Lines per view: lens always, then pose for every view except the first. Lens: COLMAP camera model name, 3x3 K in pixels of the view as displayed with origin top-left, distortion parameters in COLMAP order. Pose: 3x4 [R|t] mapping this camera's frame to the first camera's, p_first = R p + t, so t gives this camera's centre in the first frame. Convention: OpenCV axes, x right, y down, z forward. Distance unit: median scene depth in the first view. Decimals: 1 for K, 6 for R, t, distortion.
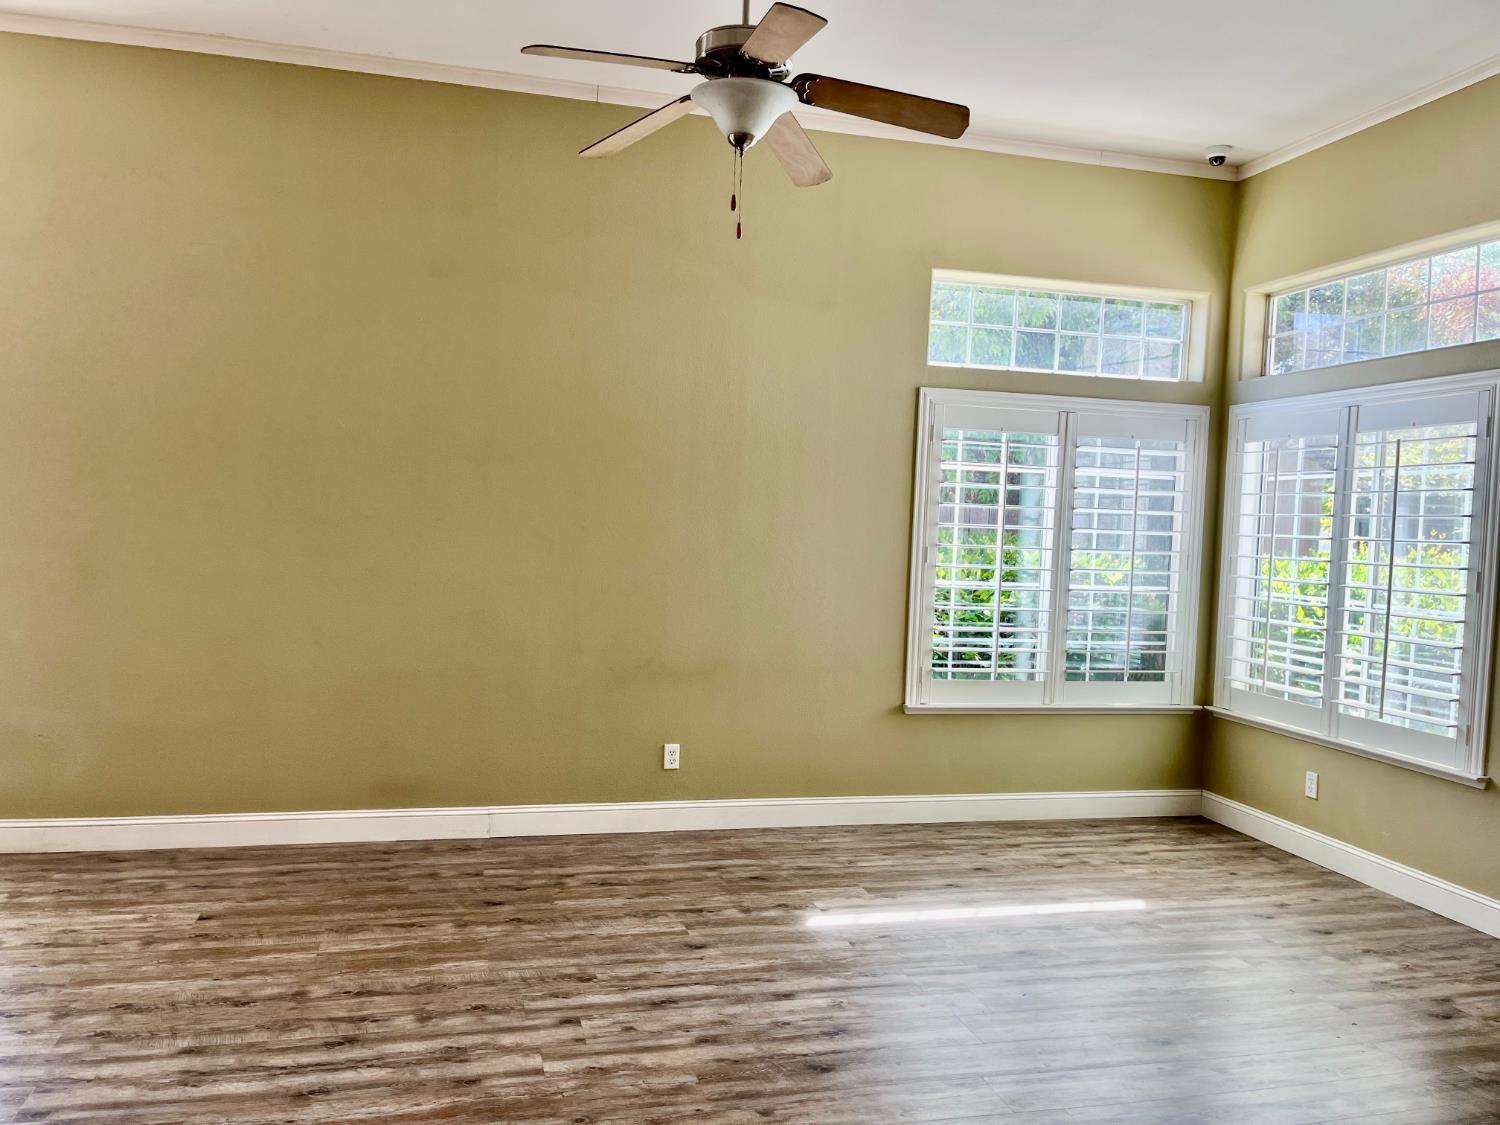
lens RADIAL K [[1145.0, 0, 753.6], [0, 1145.0, 561.7], [0, 0, 1]] dist [0.065771, -0.083450]
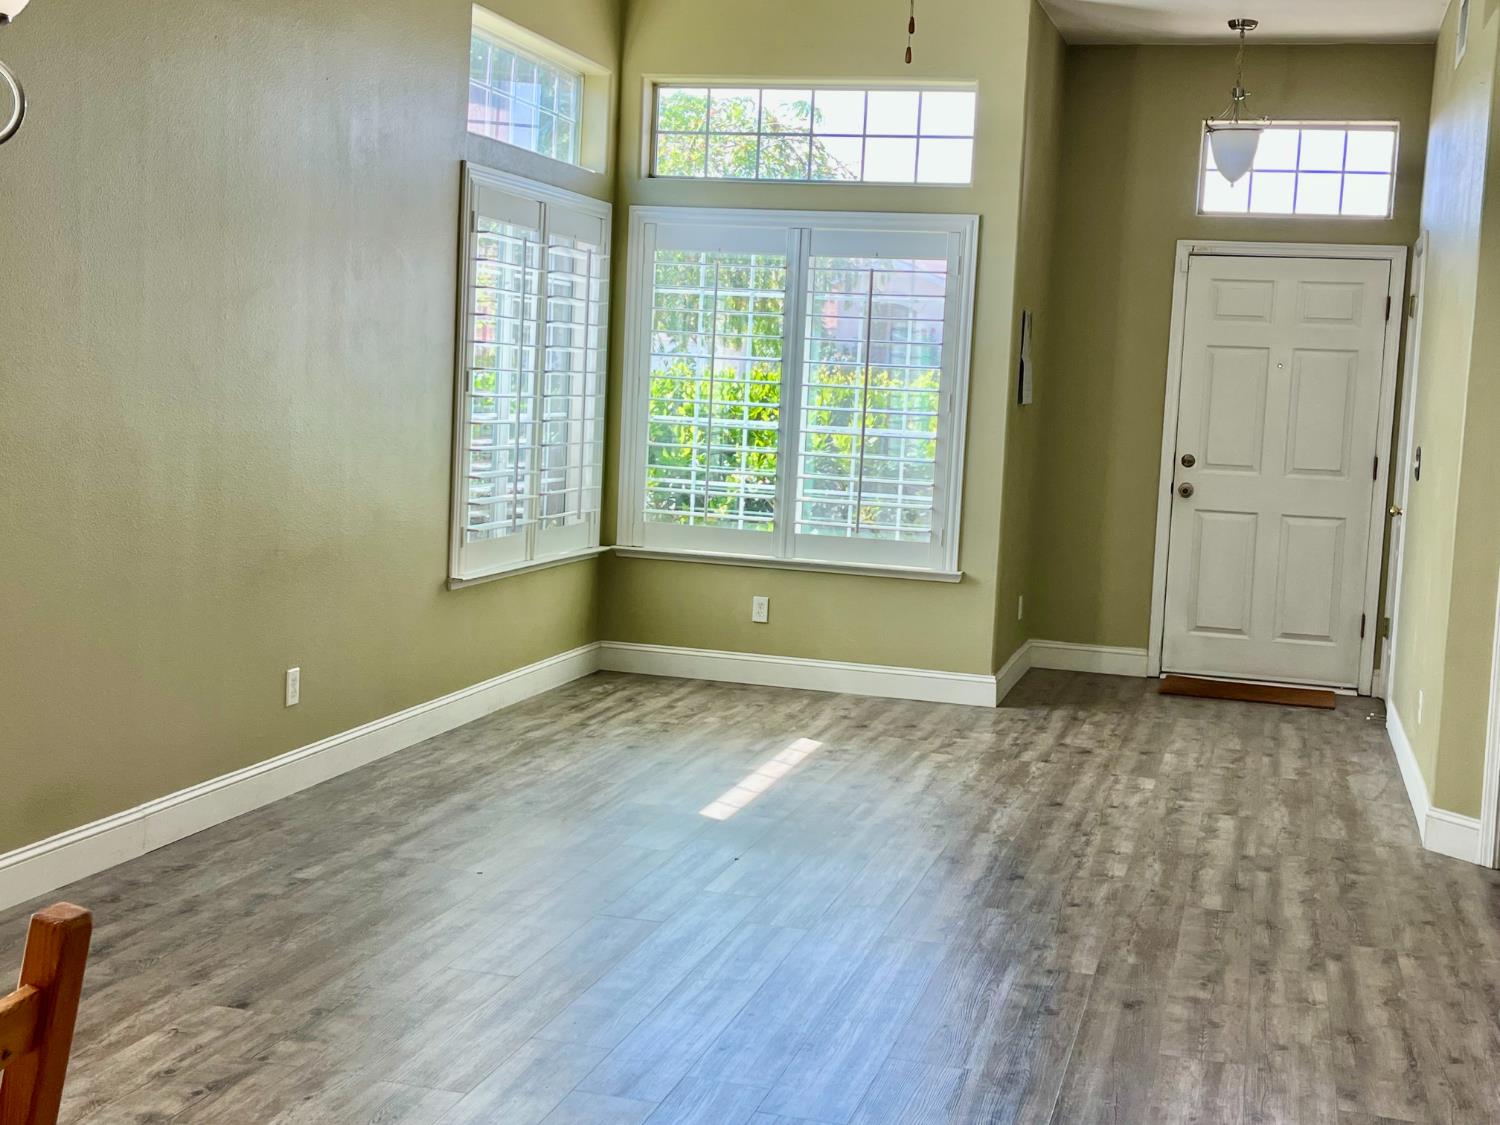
lens RADIAL K [[1938.0, 0, 785.1], [0, 1938.0, 529.7], [0, 0, 1]] dist [0.052746, 0.000000]
pose [[0.480775, -0.087362, 0.872481, -0.958817], [-0.005192, 0.994723, 0.102463, -0.045702], [-0.876828, -0.053792, 0.477785, 0.194799]]
